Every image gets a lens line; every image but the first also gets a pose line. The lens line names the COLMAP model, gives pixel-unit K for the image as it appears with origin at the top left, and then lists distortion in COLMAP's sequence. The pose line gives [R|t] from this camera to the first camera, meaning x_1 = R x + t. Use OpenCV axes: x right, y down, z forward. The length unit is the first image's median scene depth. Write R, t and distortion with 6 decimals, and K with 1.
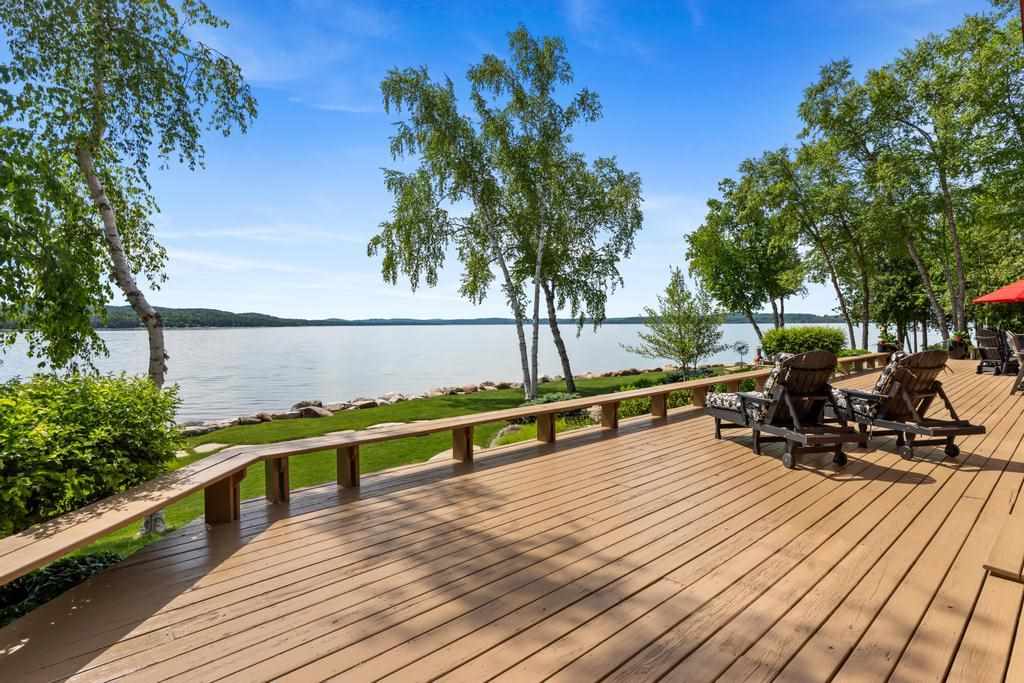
lens RADIAL K [[542.1, 0, 511.6], [0, 542.1, 339.6], [0, 0, 1]] dist [-0.004142, -0.000098]
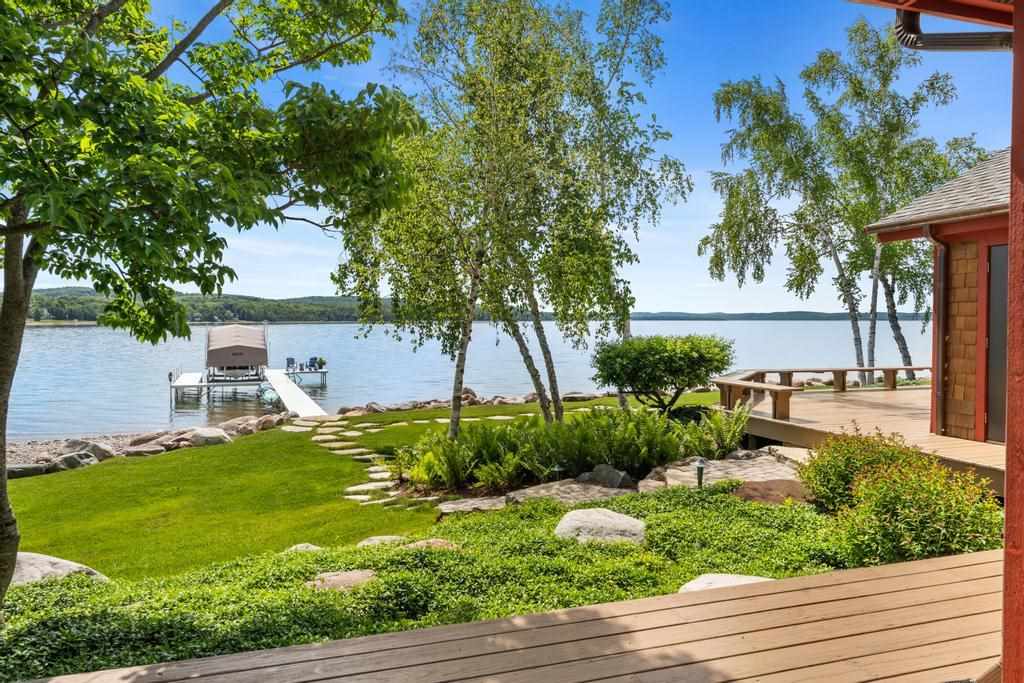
lens RADIAL K [[648.9, 0, 515.9], [0, 648.9, 334.5], [0, 0, 1]] dist [-0.002784, -0.003431]
pose [[0.902302, 0.016154, -0.430801, -0.030893], [-0.018005, 0.999838, -0.000220, 0.010810], [0.430728, 0.007955, 0.902447, -0.326758]]
